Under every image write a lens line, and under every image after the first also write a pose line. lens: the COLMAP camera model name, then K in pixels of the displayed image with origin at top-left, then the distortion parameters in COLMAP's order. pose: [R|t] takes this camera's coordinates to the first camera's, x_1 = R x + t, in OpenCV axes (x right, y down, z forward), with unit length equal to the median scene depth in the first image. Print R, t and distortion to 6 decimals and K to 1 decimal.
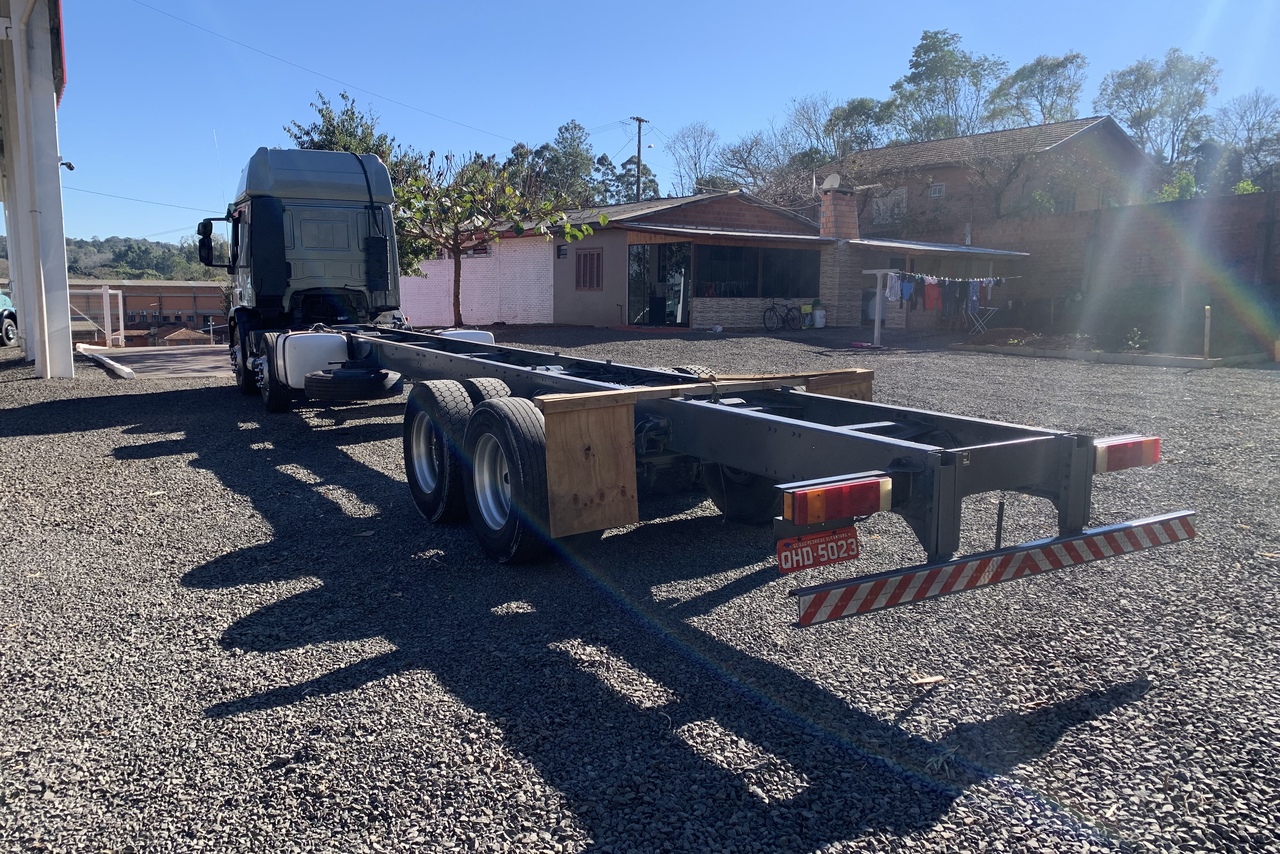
lens RADIAL K [[974.4, 0, 640.0], [0, 974.4, 427.0], [0, 0, 1]] dist [0.076089, -0.070447]
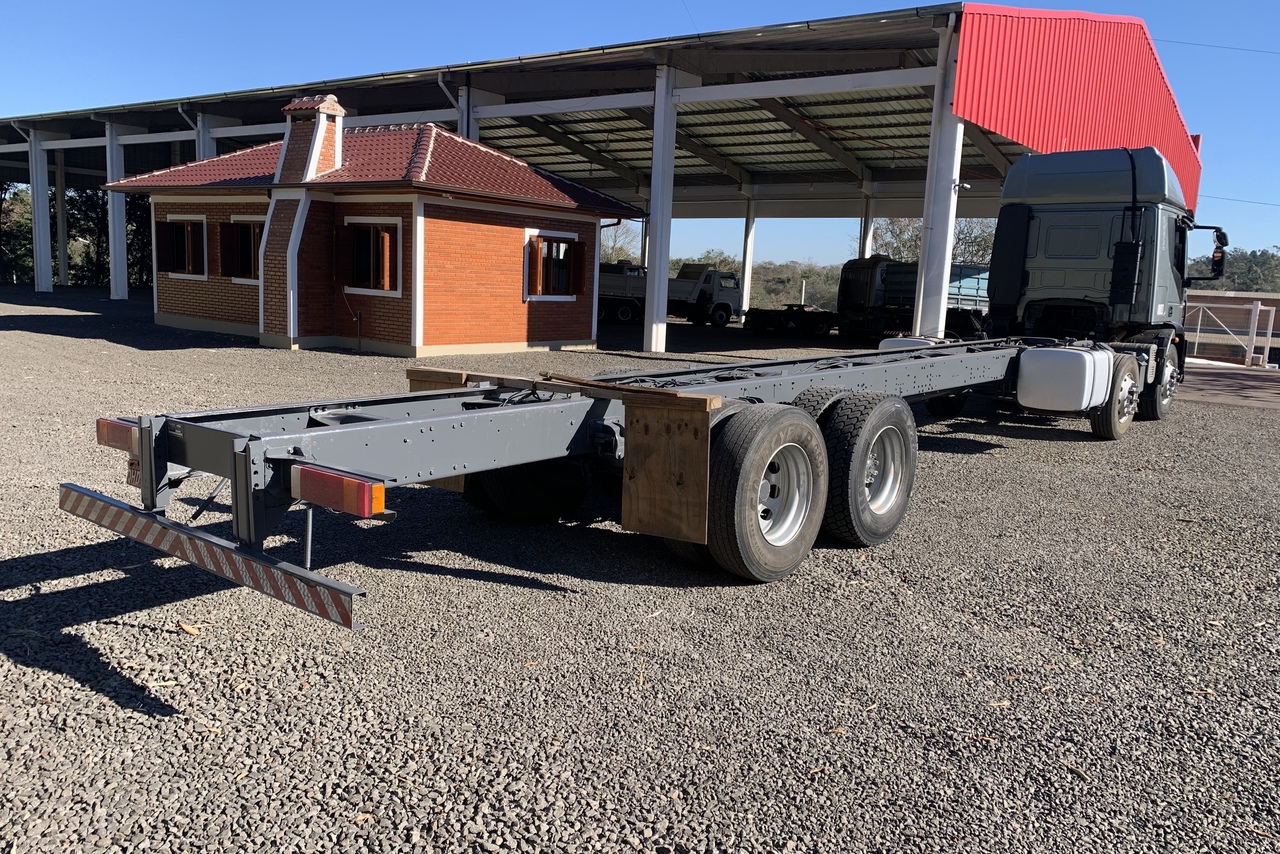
lens RADIAL K [[974.4, 0, 640.0], [0, 974.4, 427.0], [0, 0, 1]] dist [0.076089, -0.070447]
pose [[0.323490, 0.155325, -0.933396, 0.441756], [-0.171162, 0.979768, 0.103722, -0.050867], [0.930622, 0.126209, 0.343531, 0.322445]]
